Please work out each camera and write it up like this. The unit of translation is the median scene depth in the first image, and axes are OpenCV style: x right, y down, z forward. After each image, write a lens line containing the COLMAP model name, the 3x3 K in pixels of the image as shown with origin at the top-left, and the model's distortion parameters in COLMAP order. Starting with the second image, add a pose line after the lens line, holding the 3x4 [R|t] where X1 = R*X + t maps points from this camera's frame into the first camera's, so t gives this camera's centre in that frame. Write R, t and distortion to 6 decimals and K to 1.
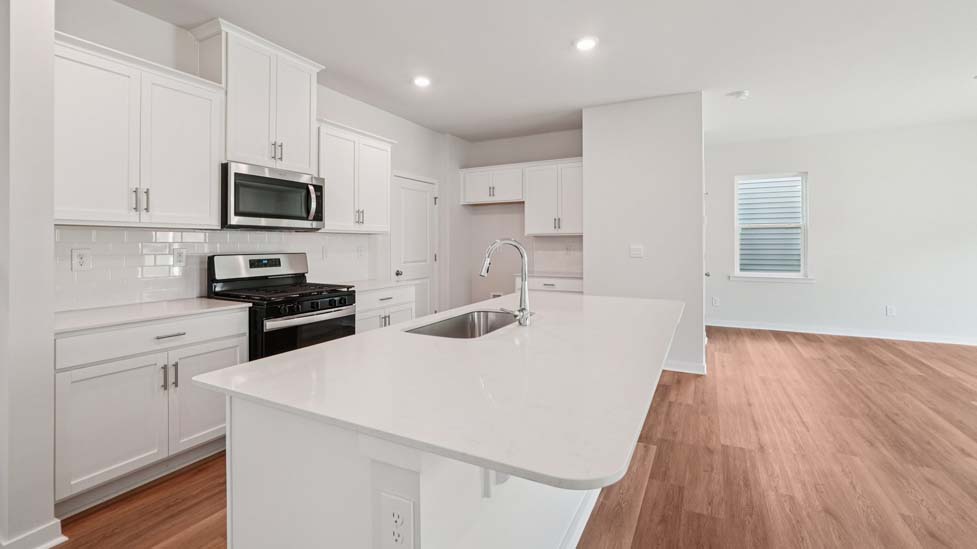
lens RADIAL K [[414.0, 0, 492.6], [0, 414.0, 243.3], [0, 0, 1]] dist [-0.004006, -0.000041]
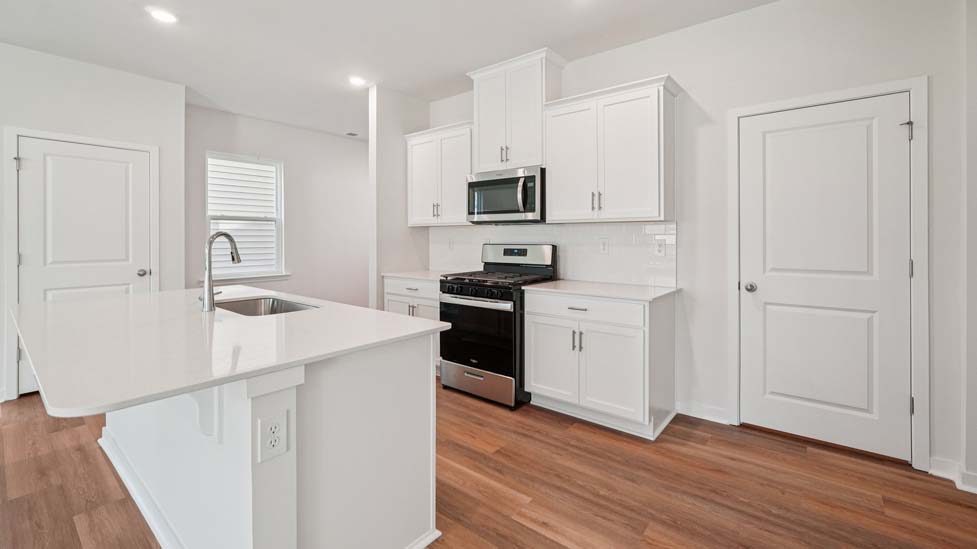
lens RADIAL K [[415.6, 0, 485.6], [0, 415.6, 236.4], [0, 0, 1]] dist [-0.000027, 0.000092]
pose [[-0.208897, 0.002217, -0.977935, 0.589882], [0.005892, 0.999982, 0.001009, 0.002291], [0.977920, -0.005551, -0.208906, 1.146958]]
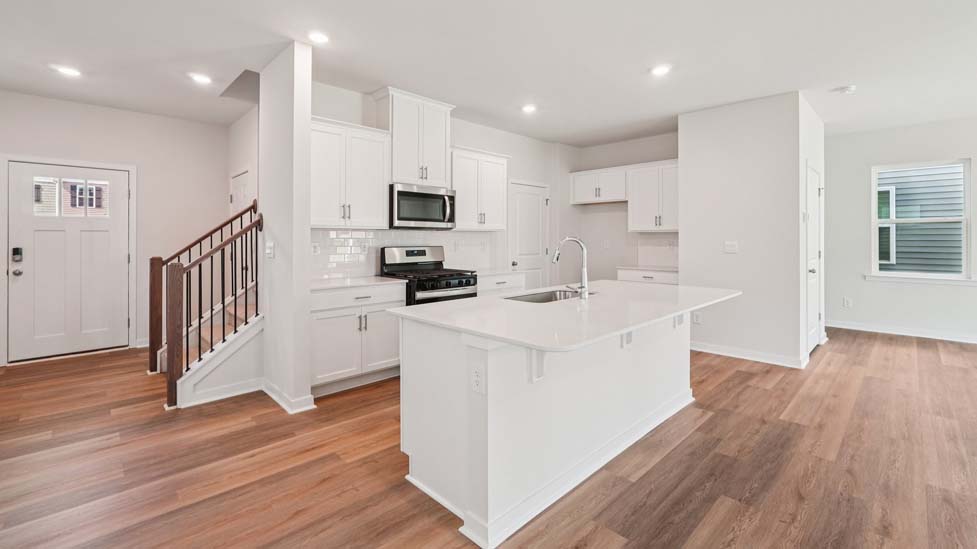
lens RADIAL K [[414.0, 0, 492.6], [0, 414.0, 243.3], [0, 0, 1]] dist [-0.004006, -0.000041]
pose [[0.951335, 0.006166, -0.308097, 0.126329], [-0.002490, 0.999921, 0.012324, -0.003246], [0.308149, -0.010957, 0.951275, -0.248357]]
